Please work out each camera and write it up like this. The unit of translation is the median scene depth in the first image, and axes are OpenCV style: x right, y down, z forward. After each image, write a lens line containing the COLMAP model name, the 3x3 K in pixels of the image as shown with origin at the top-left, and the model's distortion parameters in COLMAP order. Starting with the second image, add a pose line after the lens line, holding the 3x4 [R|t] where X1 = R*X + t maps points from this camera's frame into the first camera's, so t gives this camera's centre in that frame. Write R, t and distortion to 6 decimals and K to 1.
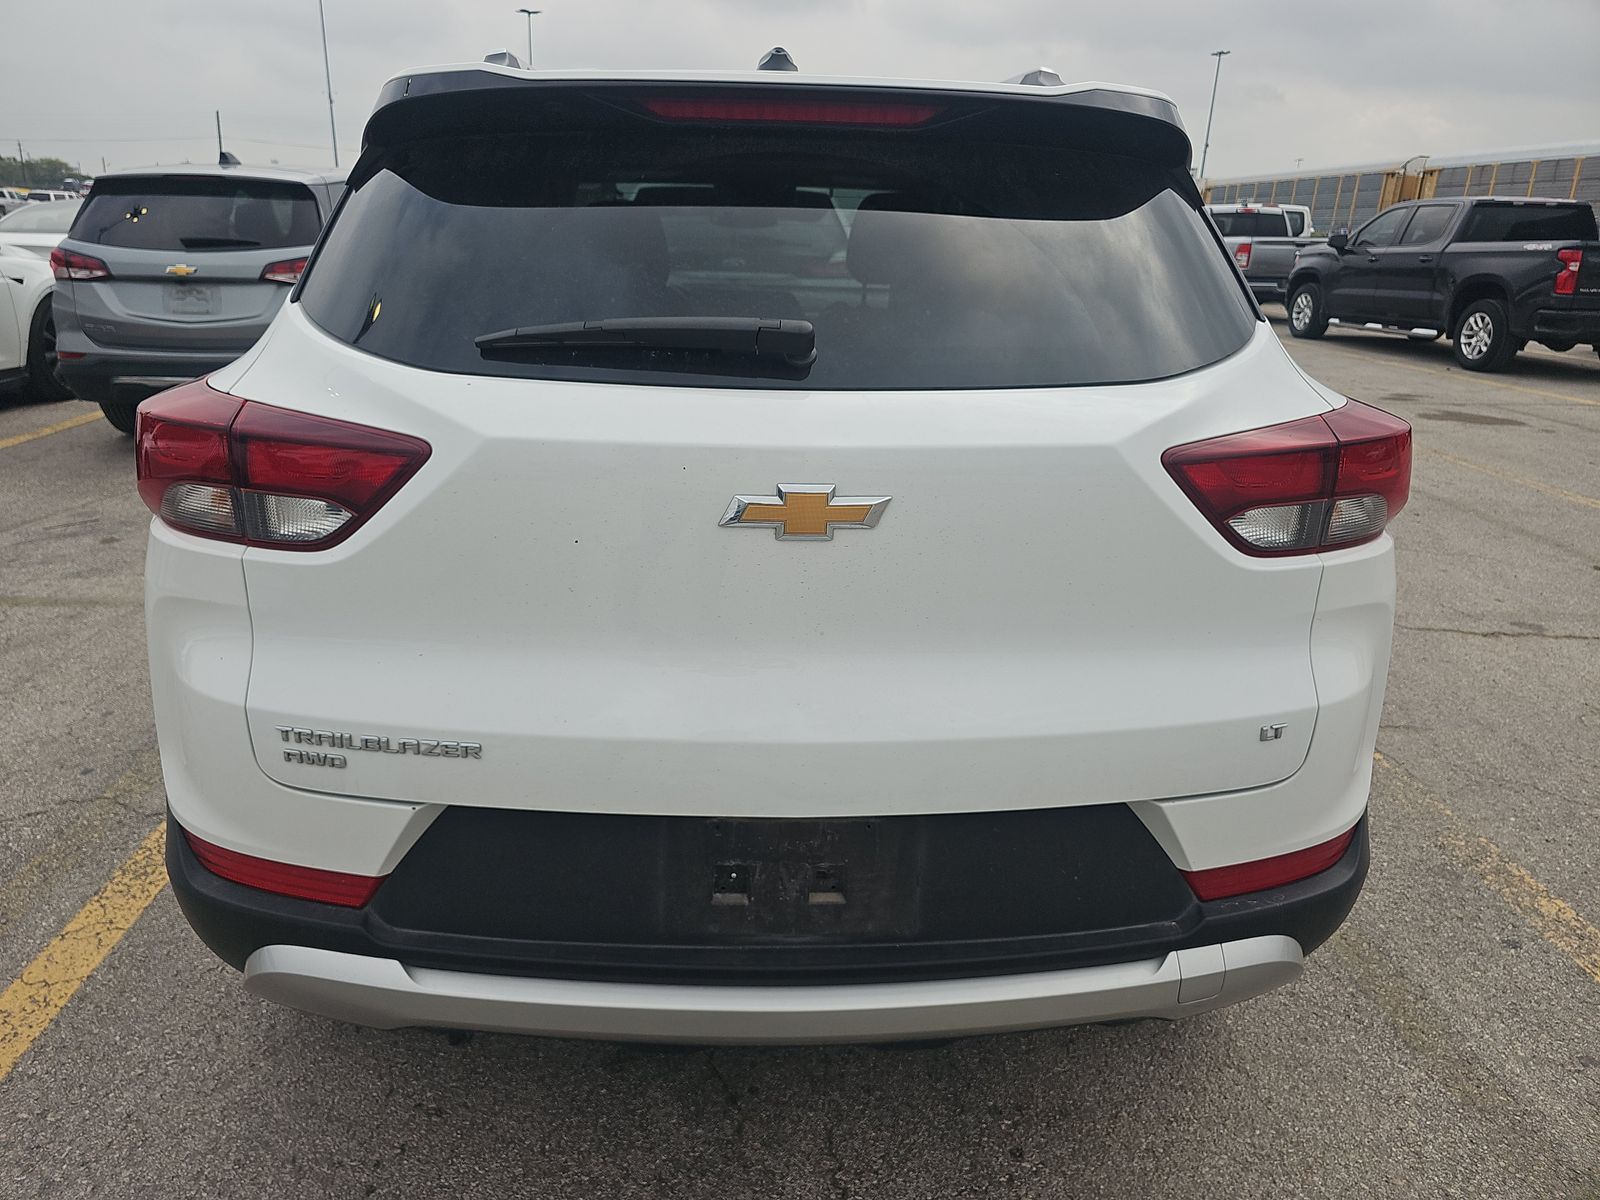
lens RADIAL K [[1082.2, 0, 795.2], [0, 1082.2, 594.6], [0, 0, 1]] dist [0.033993, -0.048831]
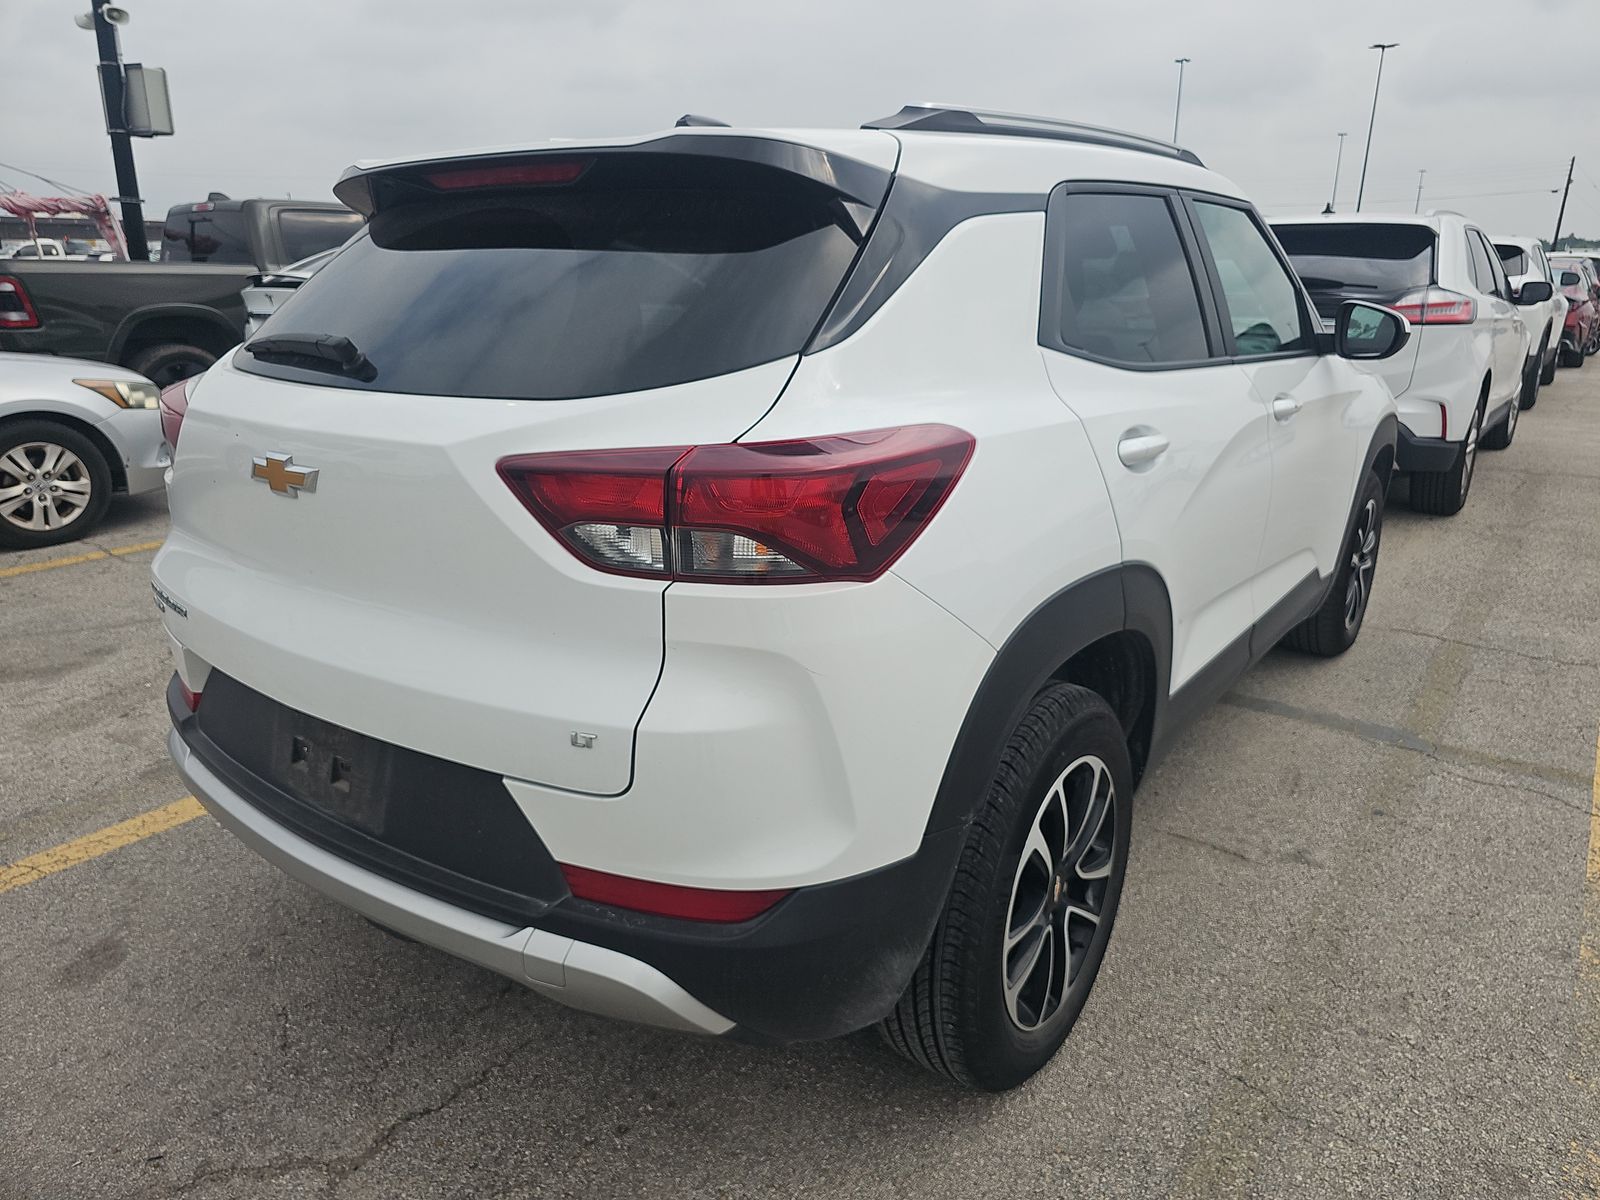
lens RADIAL K [[1082.2, 0, 795.2], [0, 1082.2, 594.6], [0, 0, 1]] dist [0.033993, -0.048831]
pose [[0.768224, 0.165489, -0.618422, 1.271534], [-0.190609, 0.981326, 0.025821, -0.079200], [0.611147, 0.098041, 0.785422, 0.312677]]
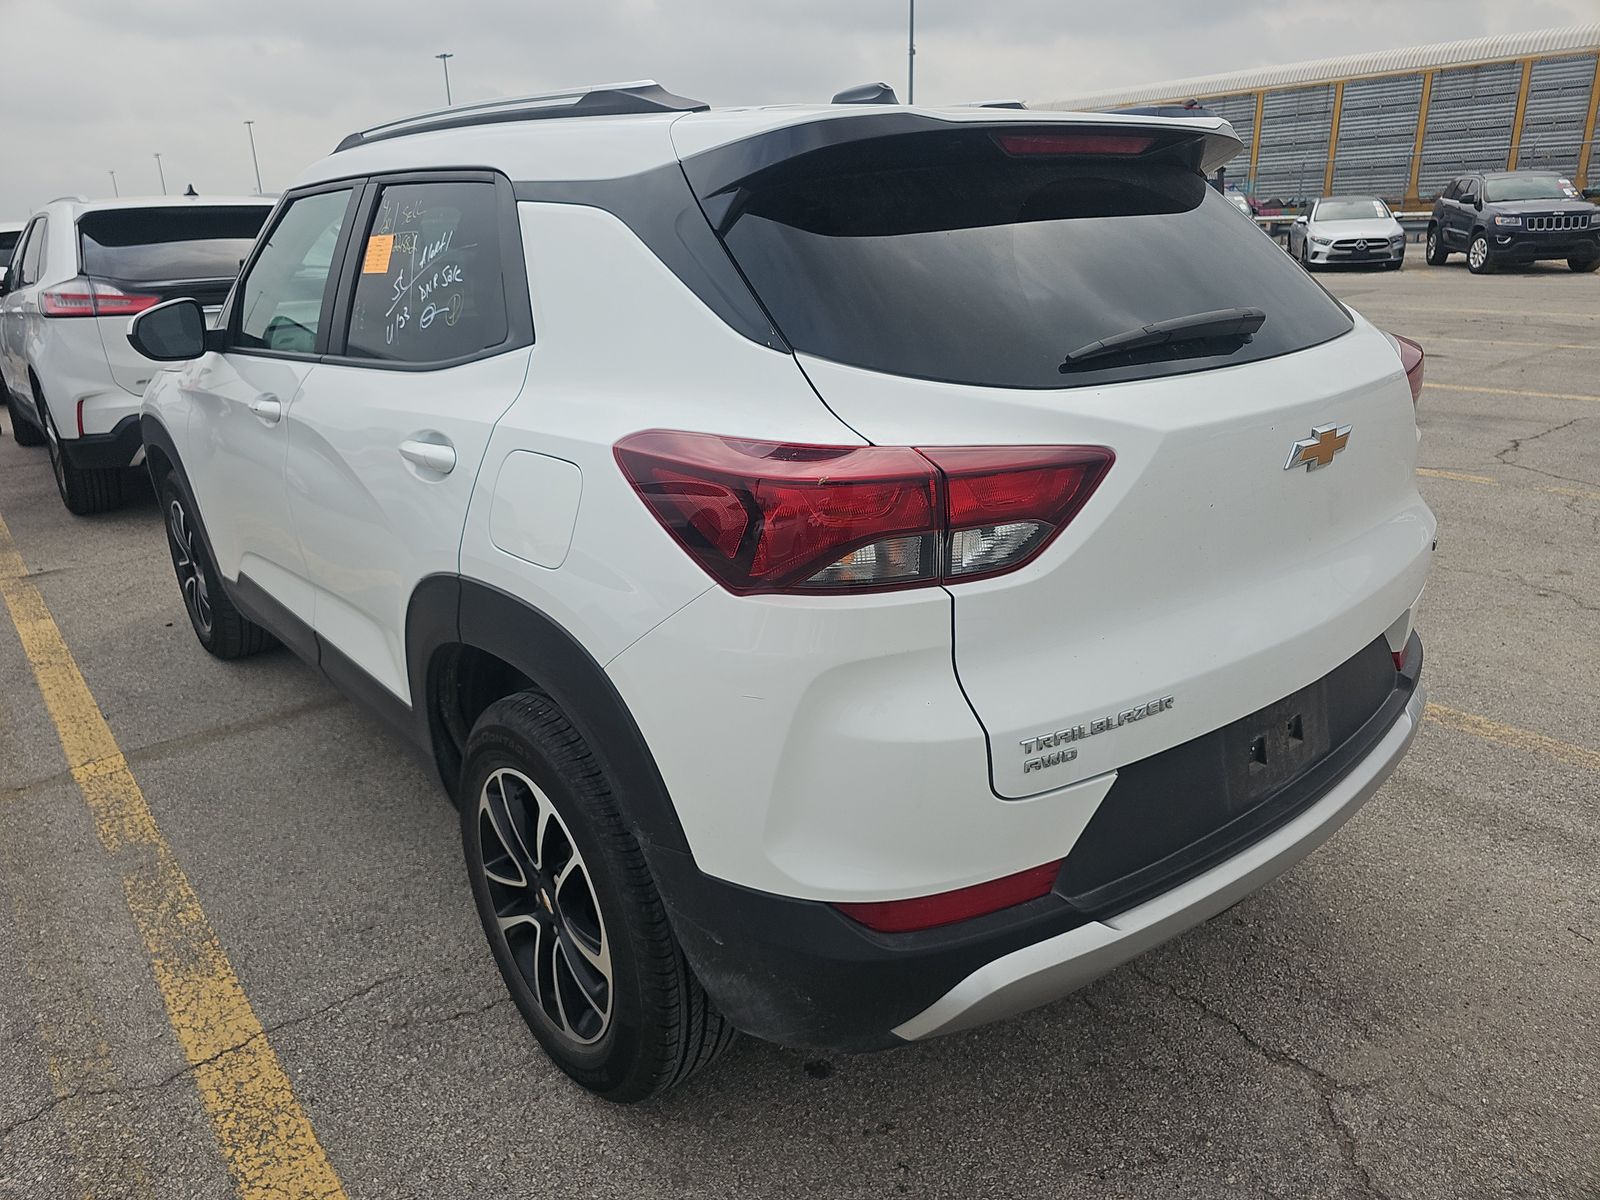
lens RADIAL K [[1082.2, 0, 795.2], [0, 1082.2, 594.6], [0, 0, 1]] dist [0.033993, -0.048831]
pose [[0.800693, -0.251939, 0.543523, -1.178614], [0.249611, 0.965067, 0.079622, -0.154539], [-0.544596, 0.071917, 0.835610, 0.229510]]
